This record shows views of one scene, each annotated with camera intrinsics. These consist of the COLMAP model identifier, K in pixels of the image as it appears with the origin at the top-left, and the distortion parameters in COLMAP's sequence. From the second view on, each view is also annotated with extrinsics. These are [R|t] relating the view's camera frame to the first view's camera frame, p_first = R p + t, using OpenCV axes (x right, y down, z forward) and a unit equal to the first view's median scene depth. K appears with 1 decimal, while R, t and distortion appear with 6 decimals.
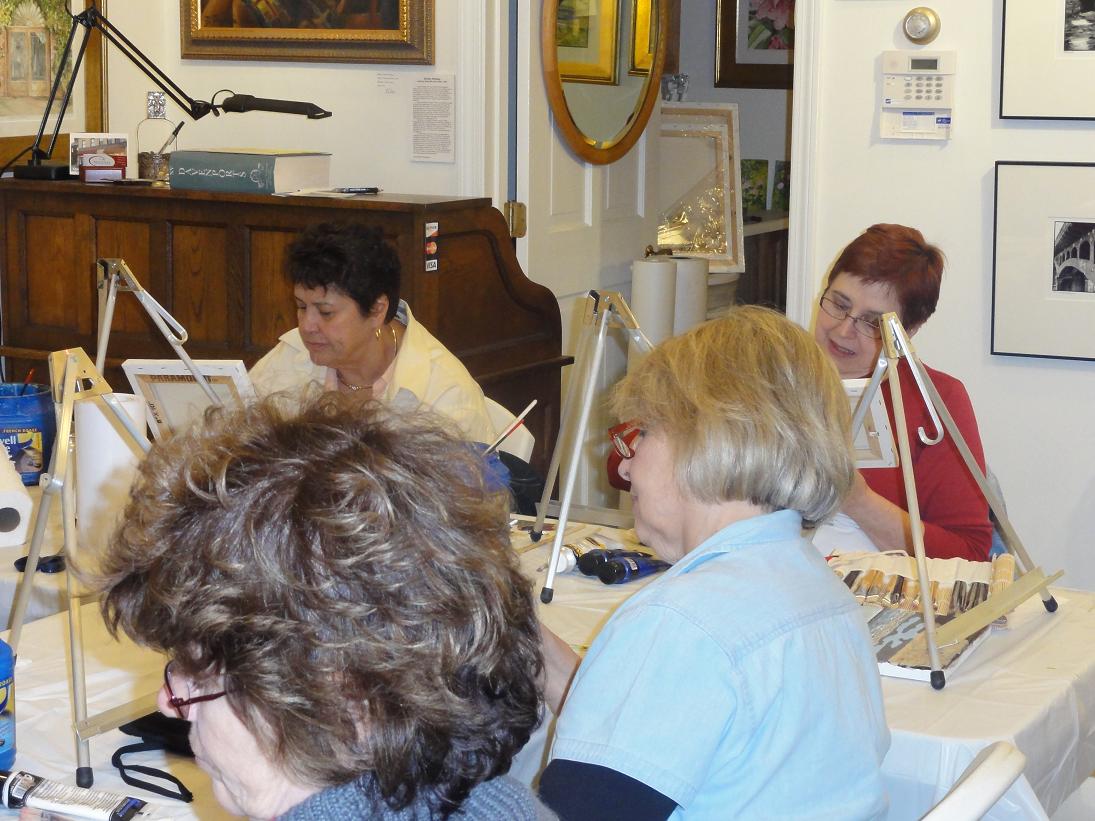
lens RADIAL K [[2033.7, 0, 551.1], [0, 2033.7, 410.3], [0, 0, 1]] dist [-0.015256, 0.000000]
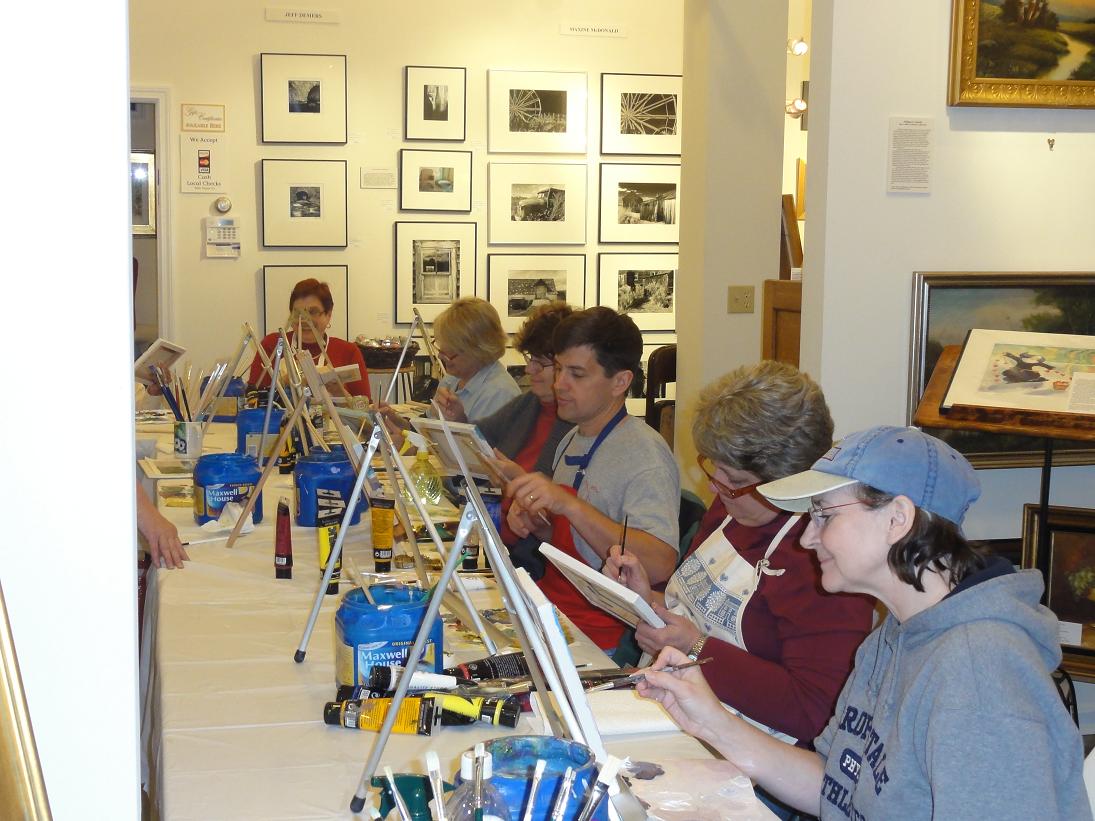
lens RADIAL K [[1547.4, 0, 555.7], [0, 1547.4, 400.5], [0, 0, 1]] dist [-0.010090, 0.000000]
pose [[0.713982, -0.078858, 0.695709, -0.747573], [0.117321, 0.993063, -0.007840, 0.077290], [-0.690265, 0.087219, 0.718281, -0.441773]]
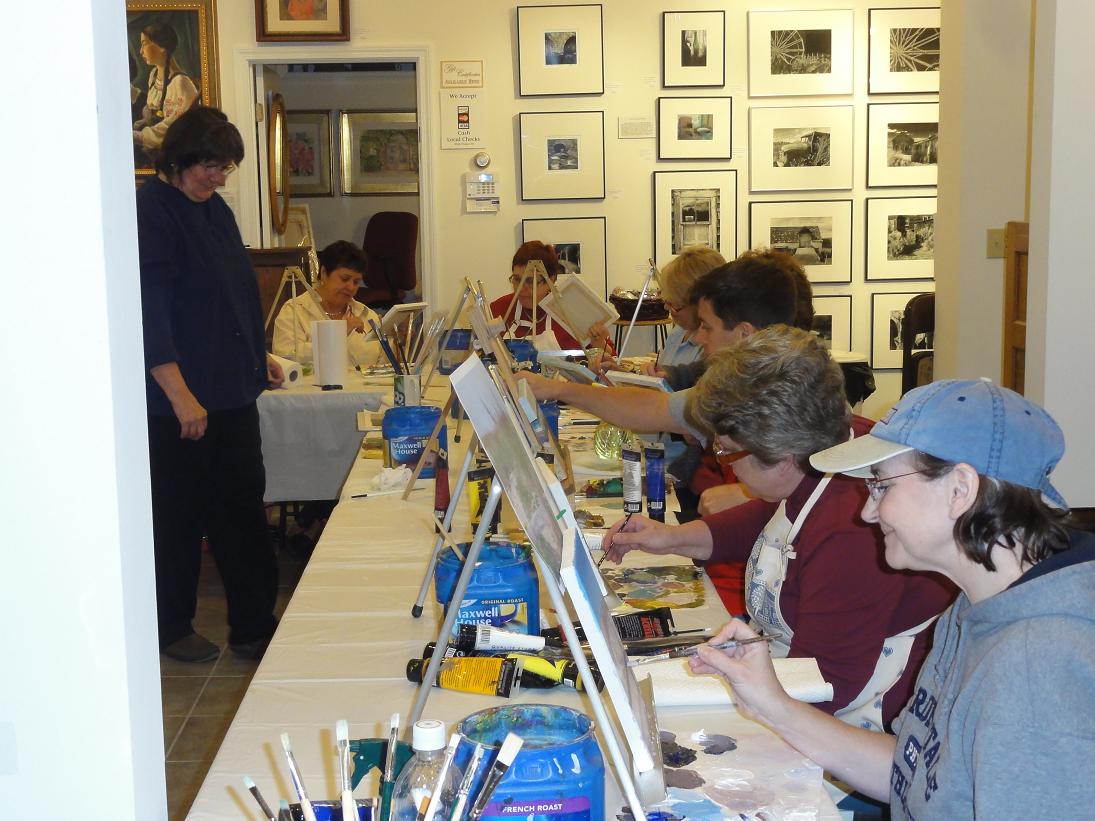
lens RADIAL K [[1547.4, 0, 546.5], [0, 1547.4, 406.0], [0, 0, 1]] dist [-0.010090, 0.000000]
pose [[0.854098, -0.099692, 0.510469, -0.654942], [0.115538, 0.993303, 0.000673, 0.086645], [-0.507118, 0.058403, 0.859896, -0.487107]]
